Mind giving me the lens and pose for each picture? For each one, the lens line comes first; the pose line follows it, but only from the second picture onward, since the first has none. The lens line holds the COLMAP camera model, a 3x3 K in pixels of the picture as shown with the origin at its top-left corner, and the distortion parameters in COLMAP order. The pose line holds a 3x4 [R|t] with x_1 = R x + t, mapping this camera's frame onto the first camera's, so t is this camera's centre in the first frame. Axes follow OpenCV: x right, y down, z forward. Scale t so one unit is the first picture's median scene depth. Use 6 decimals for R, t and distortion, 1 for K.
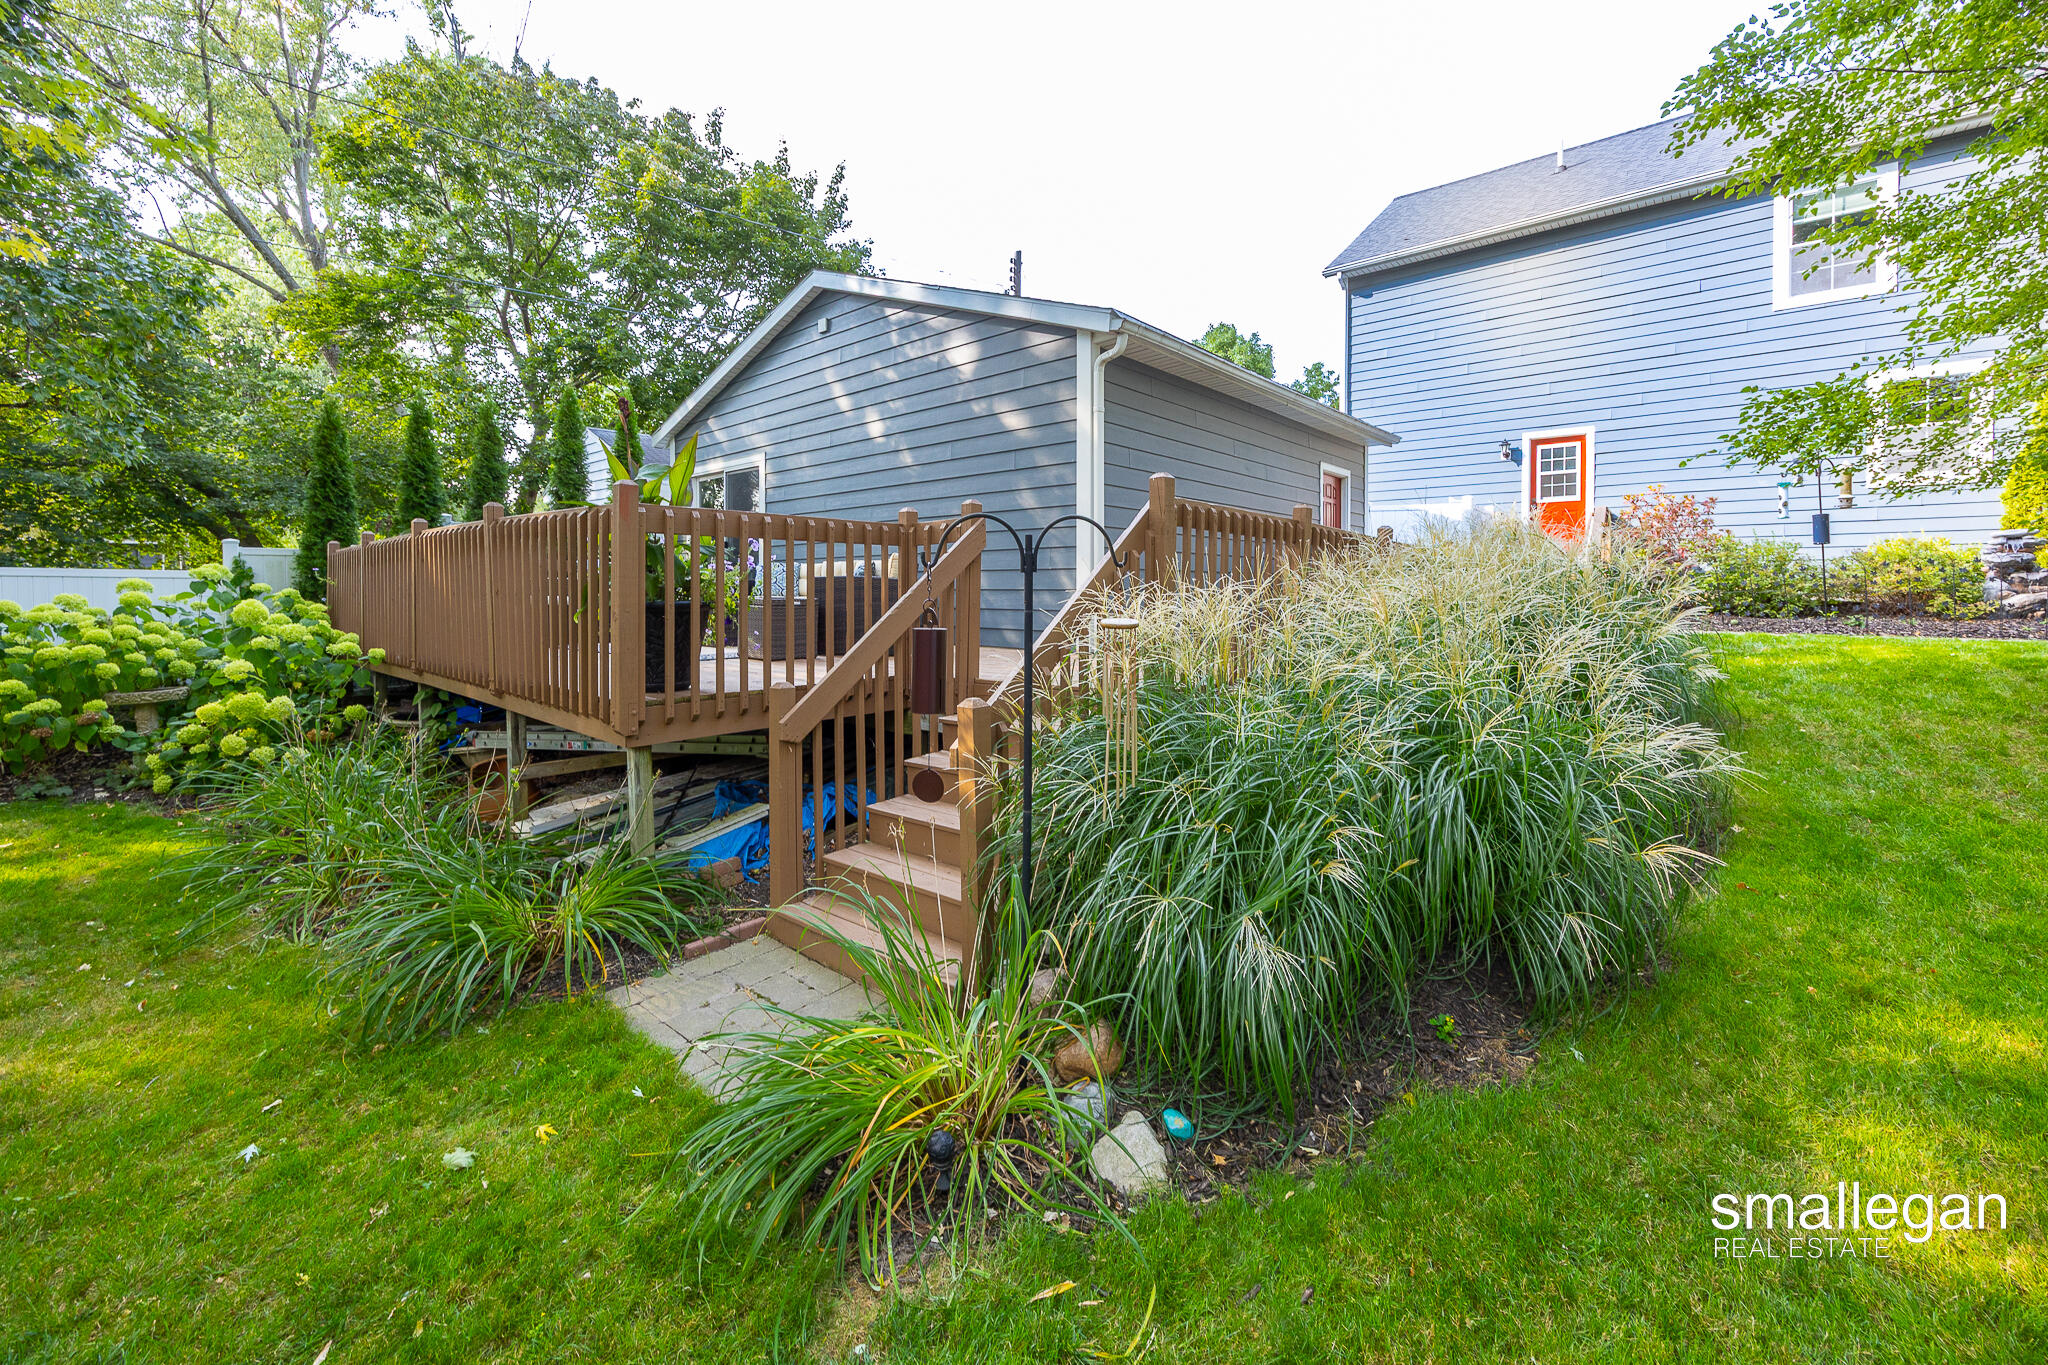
lens RADIAL K [[807.2, 0, 1011.5], [0, 807.2, 594.4], [0, 0, 1]] dist [-0.009599, 0.000687]
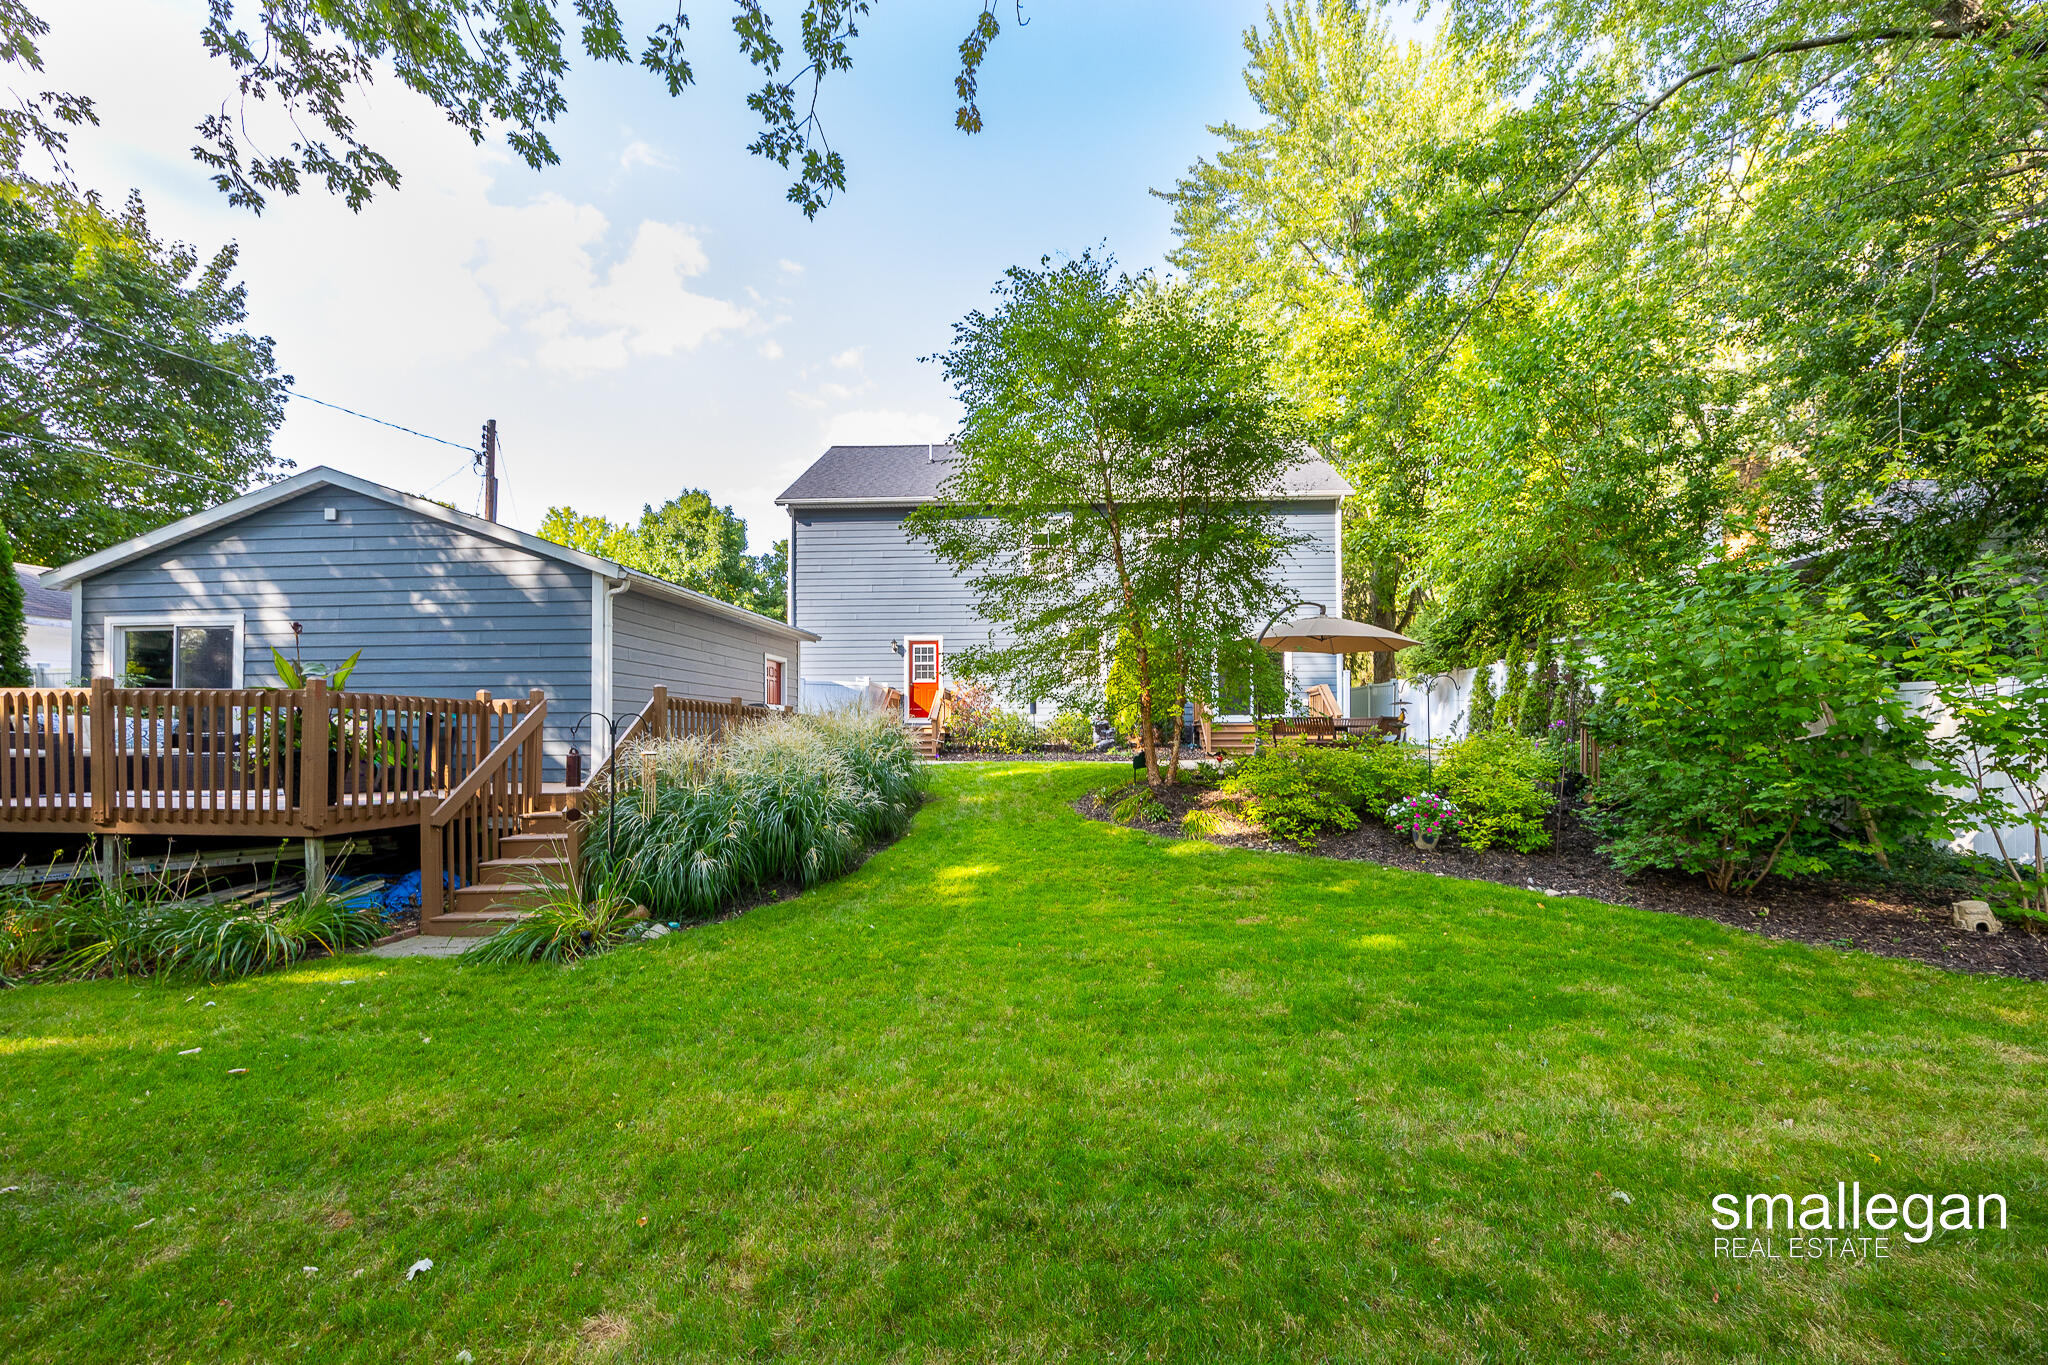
lens RADIAL K [[807.2, 0, 1037.4], [0, 807.2, 730.7], [0, 0, 1]] dist [-0.009599, 0.000687]
pose [[0.794277, 0.001454, 0.607553, -0.111965], [0.010229, 0.999823, -0.015765, 0.004889], [-0.607469, 0.018737, 0.794122, -0.459685]]
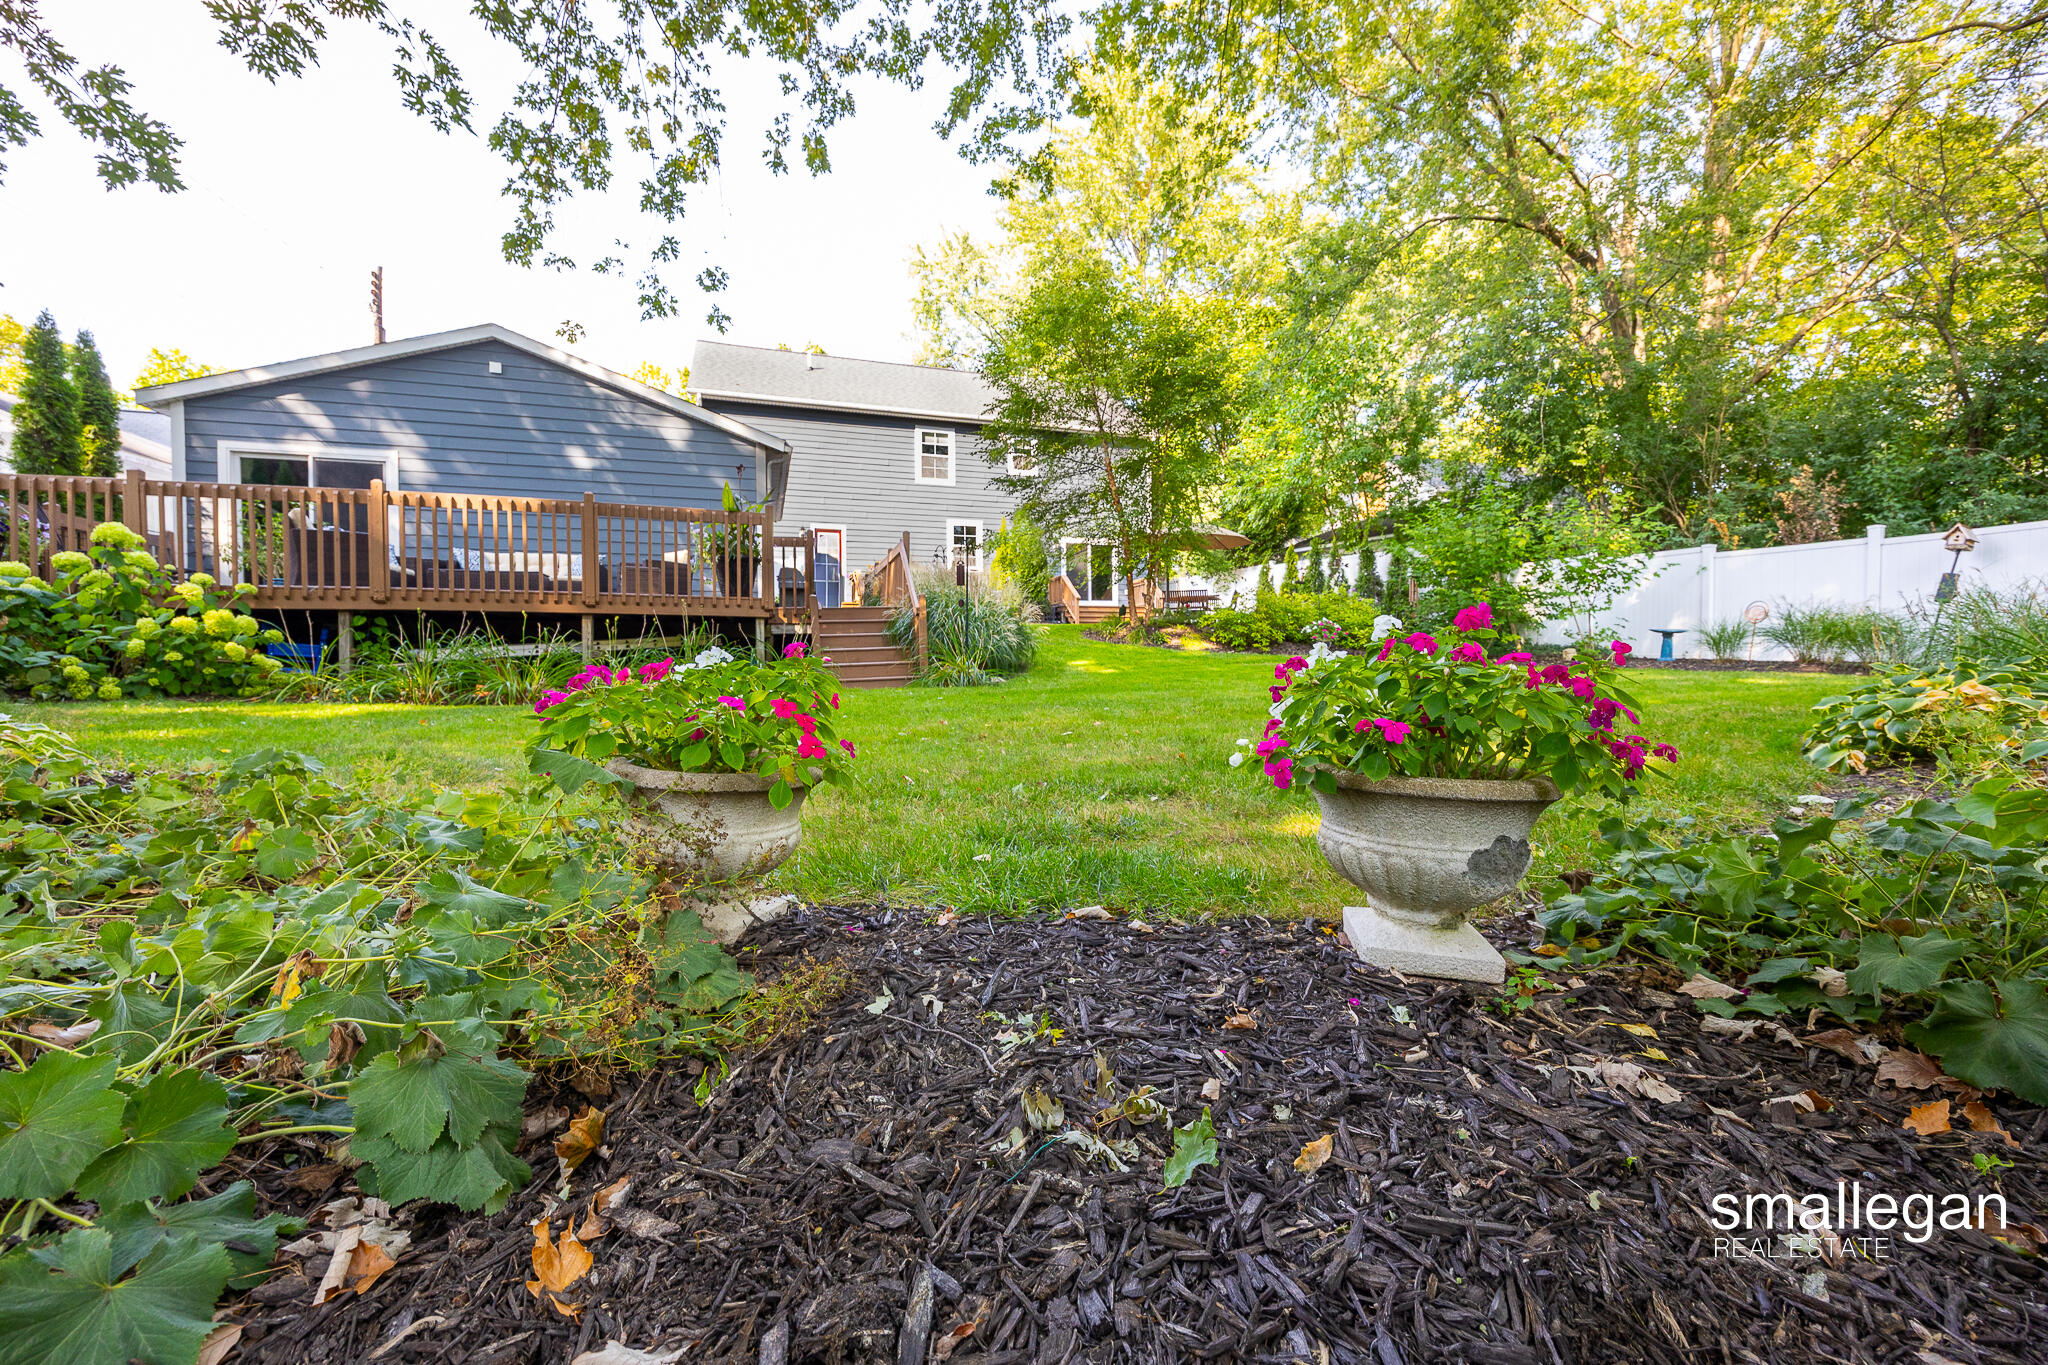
lens RADIAL K [[807.2, 0, 1004.1], [0, 807.2, 664.1], [0, 0, 1]] dist [-0.009599, 0.000687]
pose [[0.518394, -0.007588, 0.855108, -0.806007], [0.012854, 0.999917, 0.001081, 0.130127], [-0.855045, 0.010432, 0.518448, -0.309028]]
